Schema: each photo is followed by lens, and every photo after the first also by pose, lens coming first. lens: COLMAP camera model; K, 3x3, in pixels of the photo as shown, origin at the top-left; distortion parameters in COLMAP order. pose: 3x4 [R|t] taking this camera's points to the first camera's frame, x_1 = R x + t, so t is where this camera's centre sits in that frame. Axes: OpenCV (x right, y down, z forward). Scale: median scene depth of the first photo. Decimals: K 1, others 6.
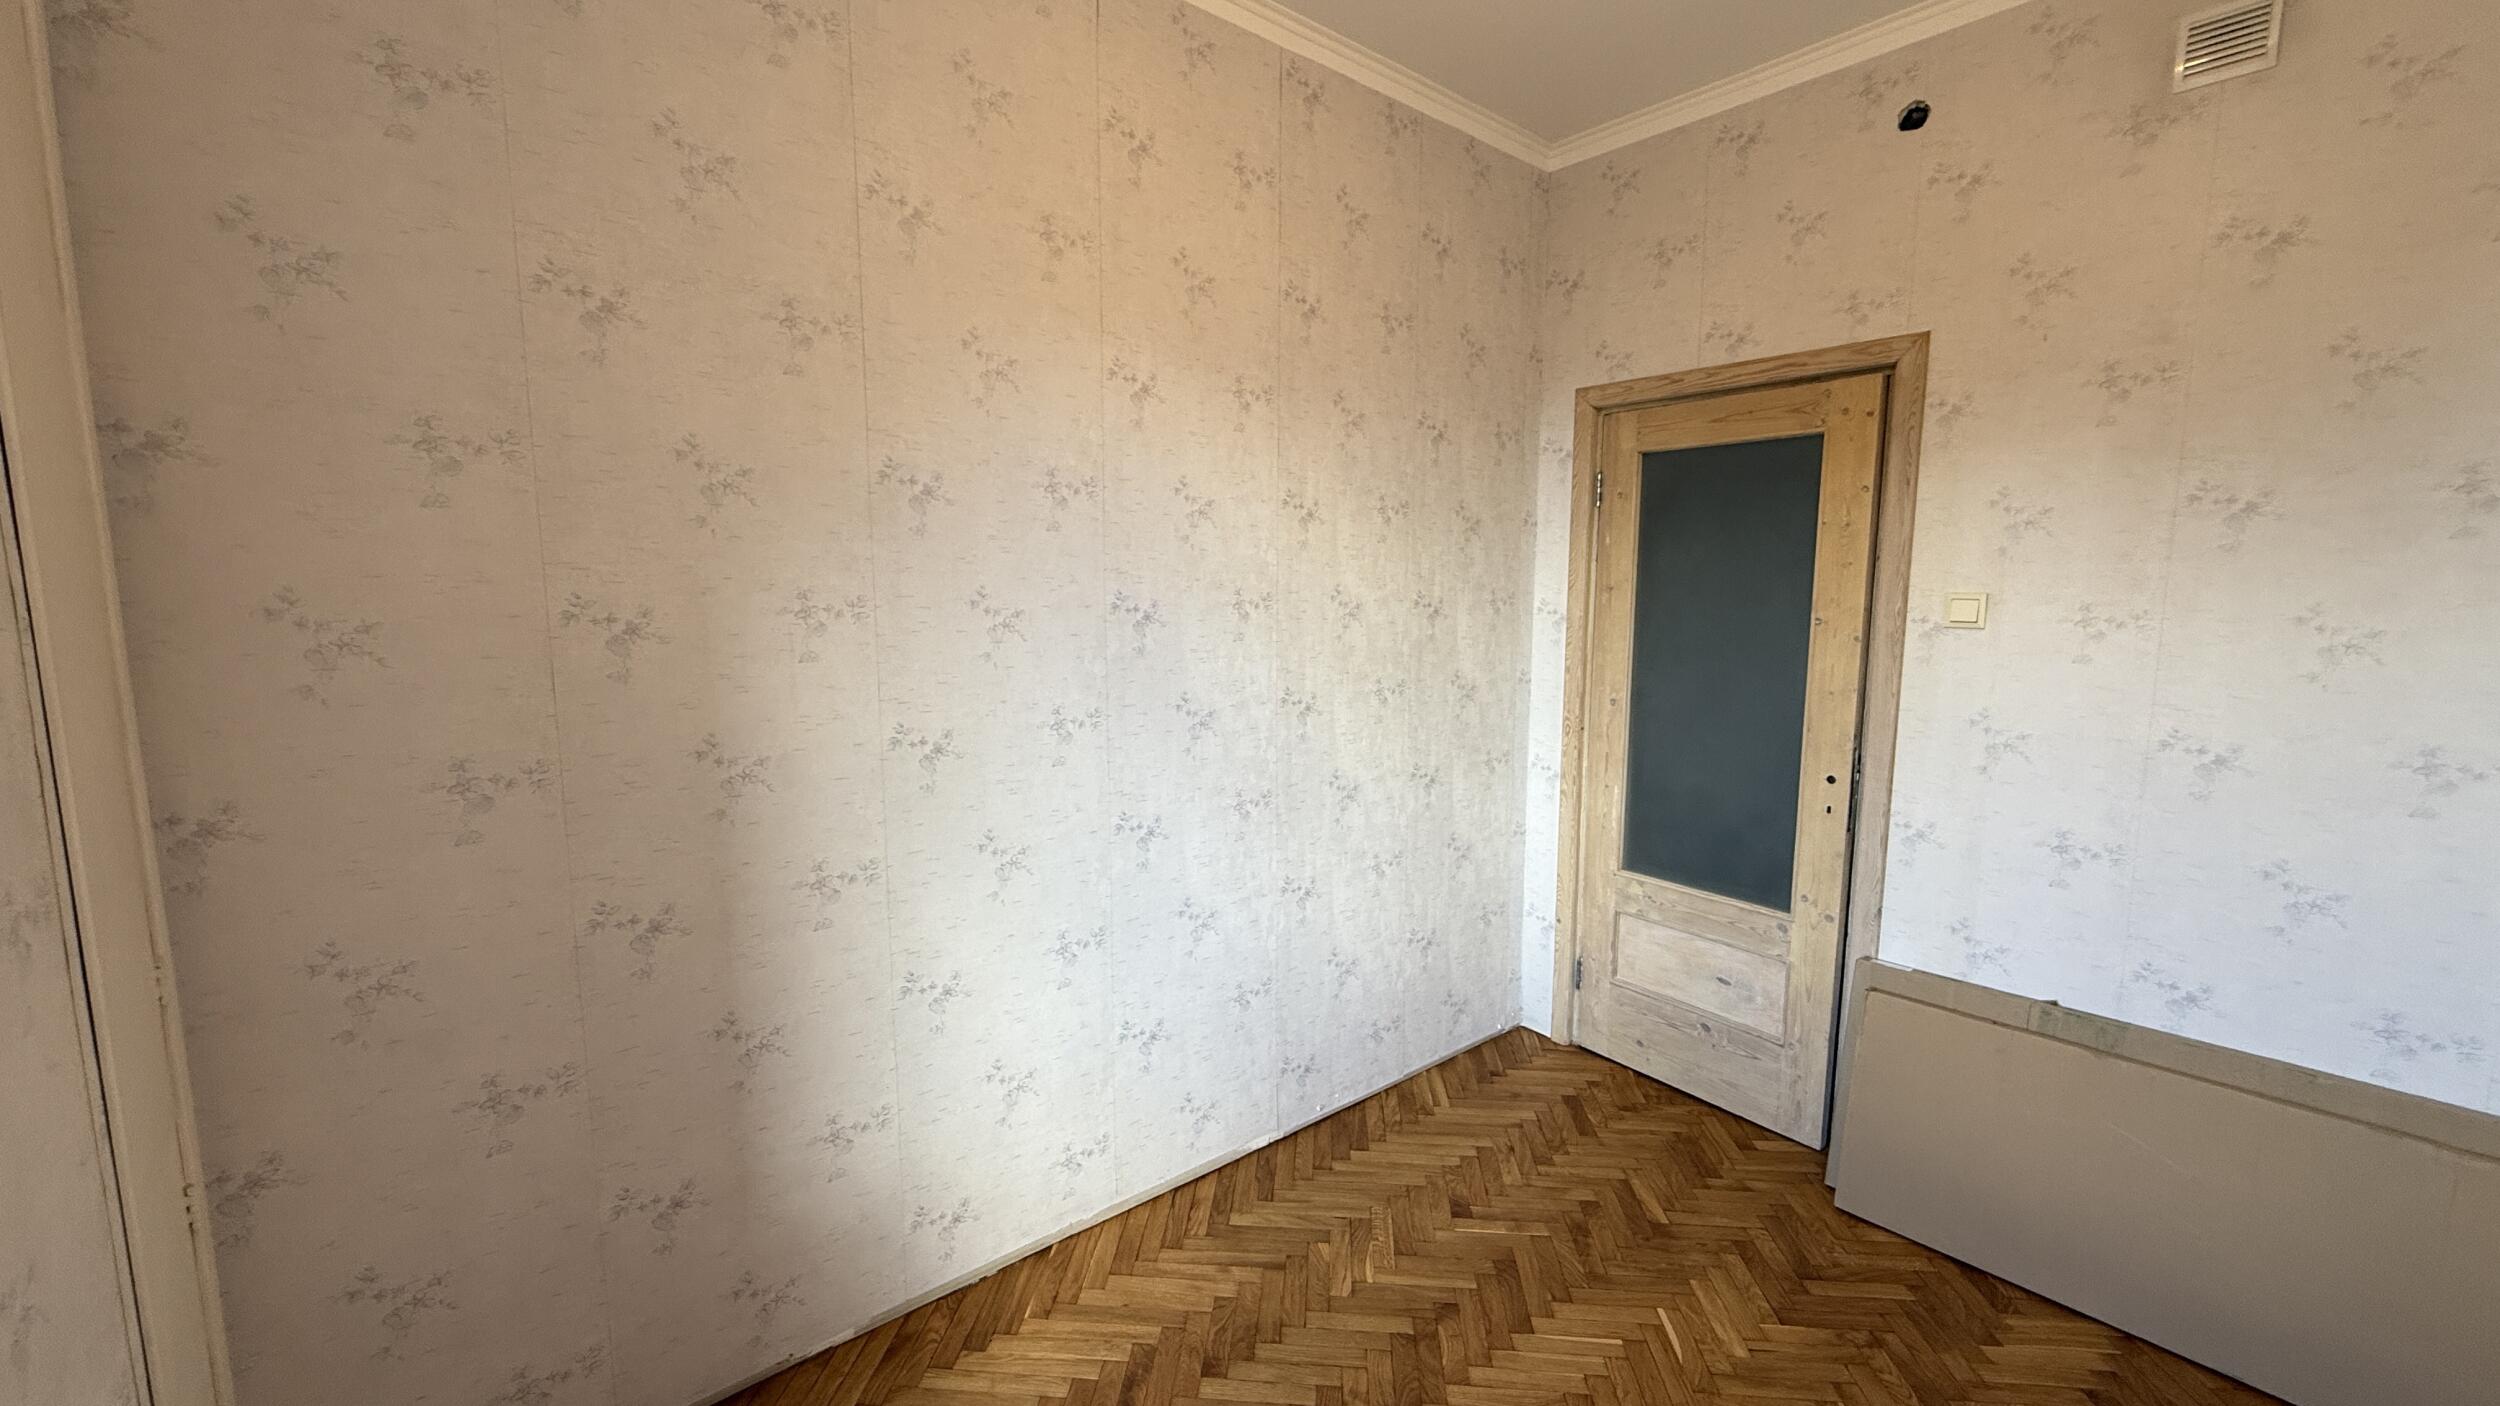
lens RADIAL K [[994.5, 0, 1247.9], [0, 994.5, 700.7], [0, 0, 1]] dist [-0.001317, 0.000043]
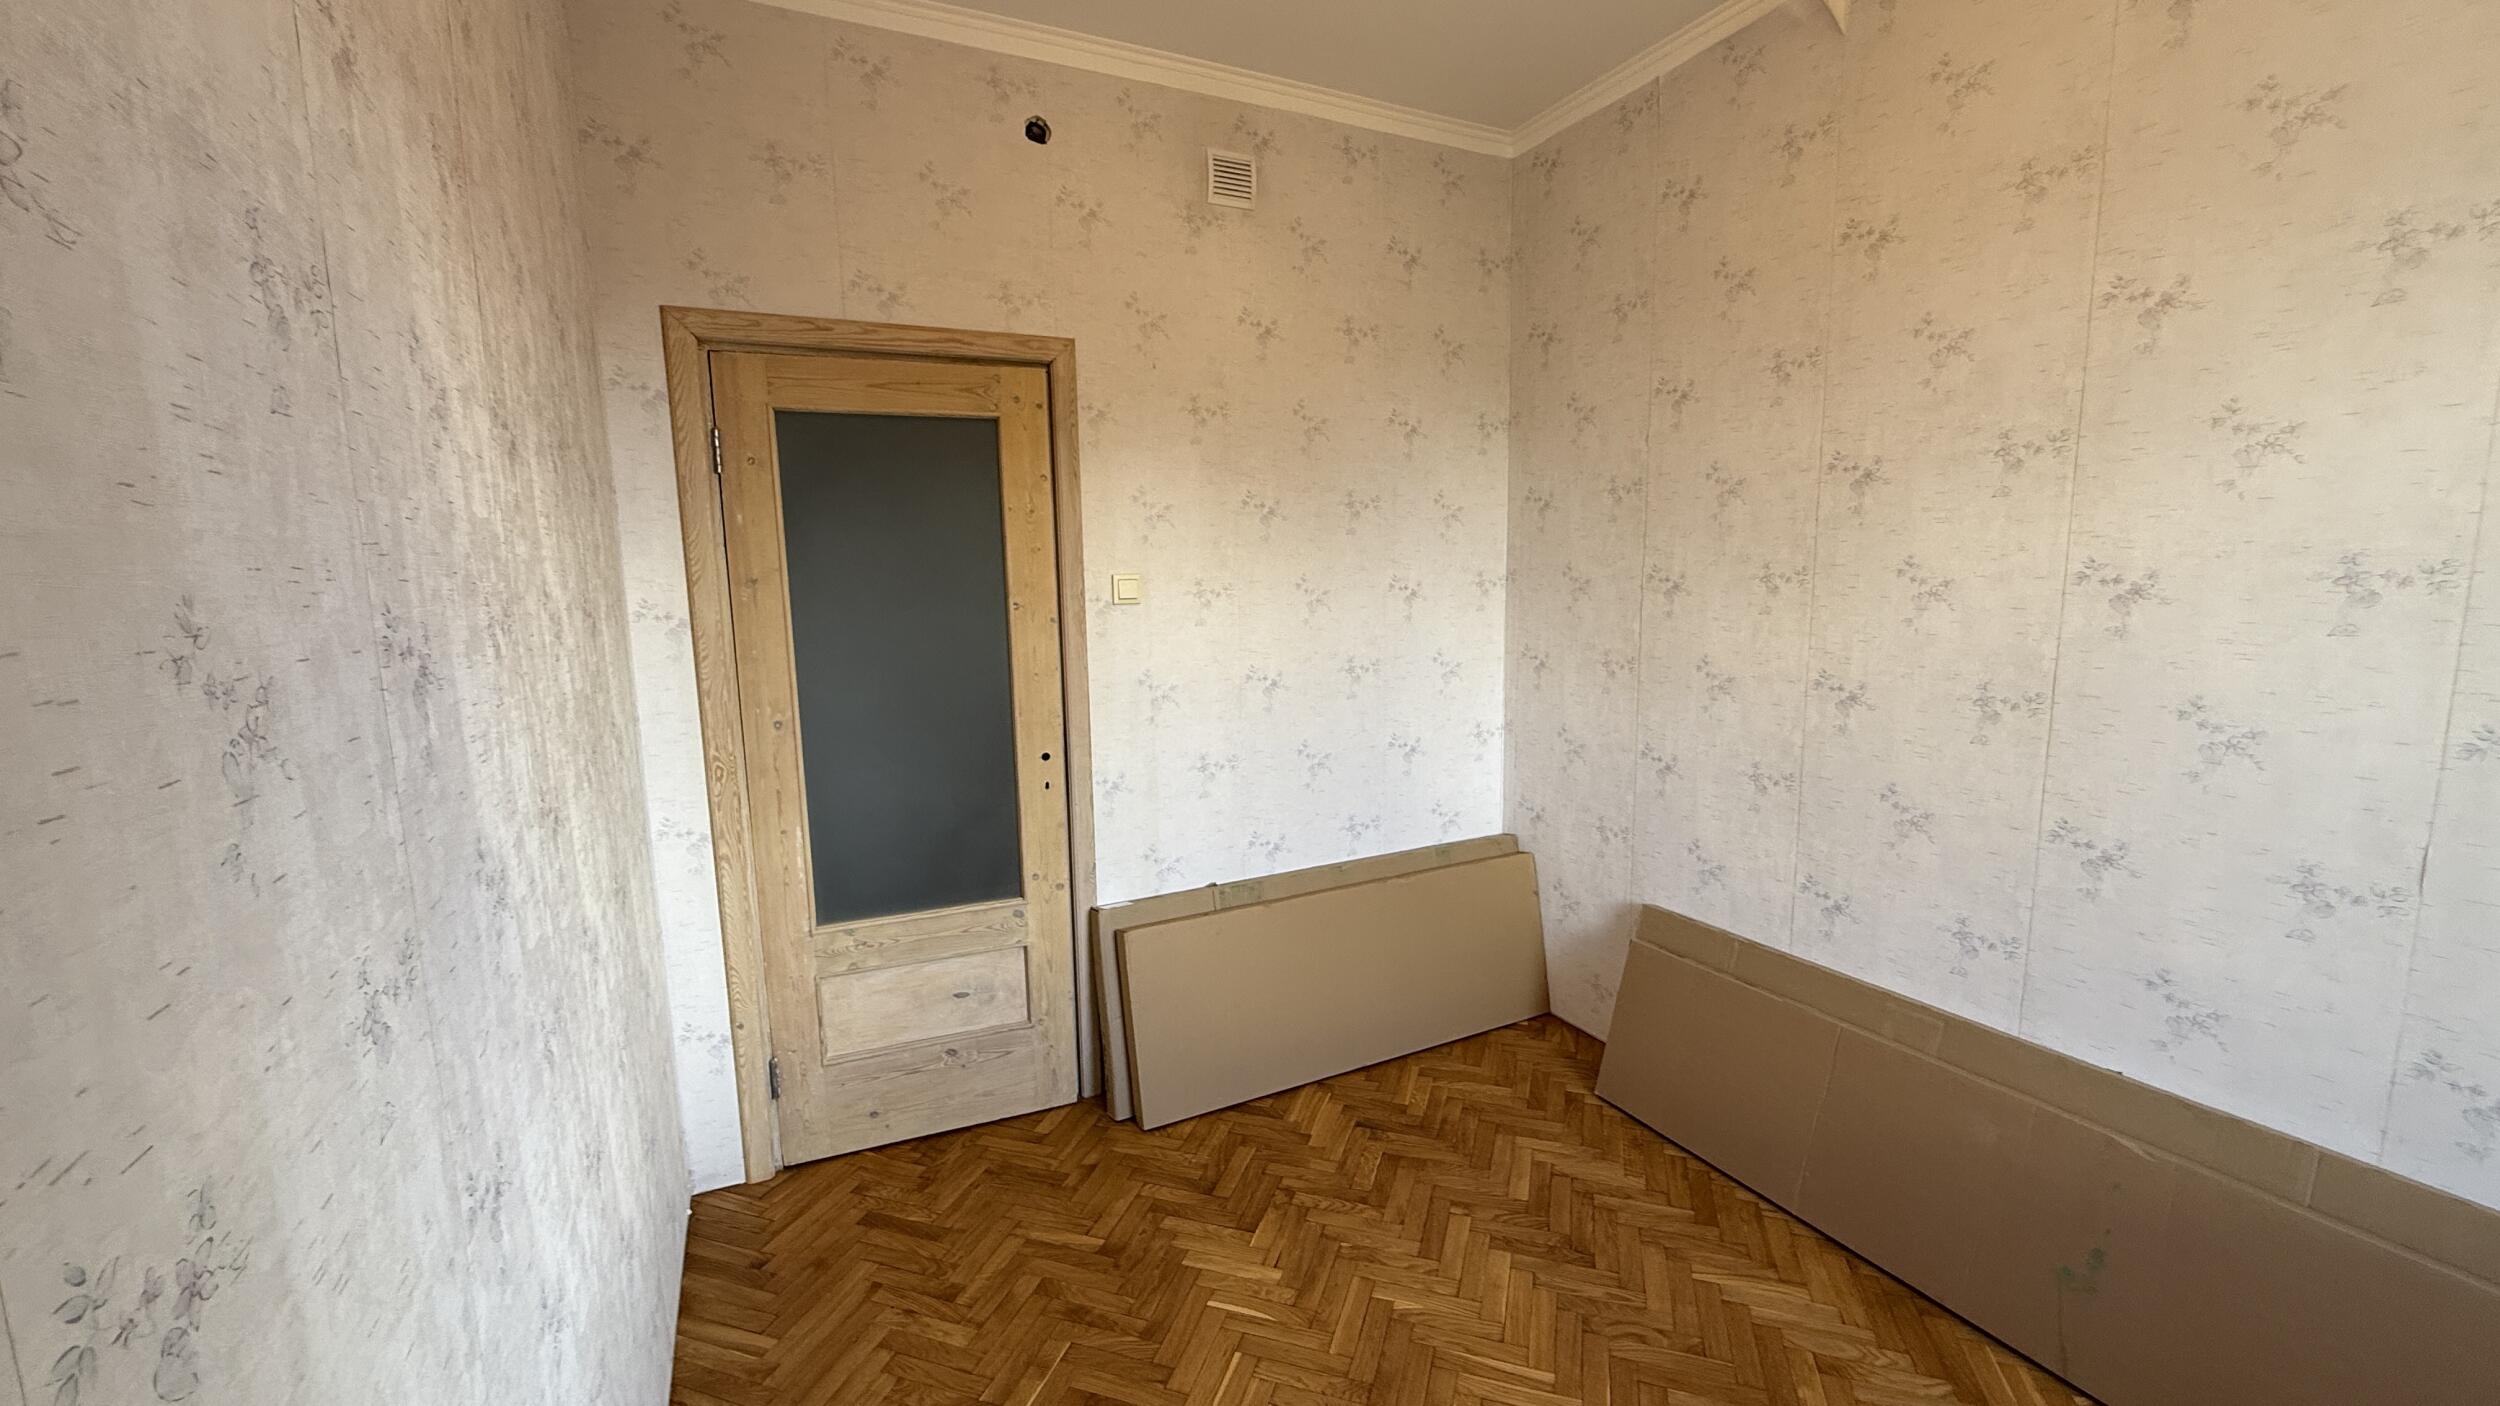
lens RADIAL K [[994.5, 0, 1247.9], [0, 994.5, 700.7], [0, 0, 1]] dist [-0.001317, 0.000043]
pose [[0.236757, -0.139568, 0.961492, -0.356774], [0.136485, 0.984593, 0.109314, -0.063400], [-0.961935, 0.105348, 0.252158, 0.527589]]
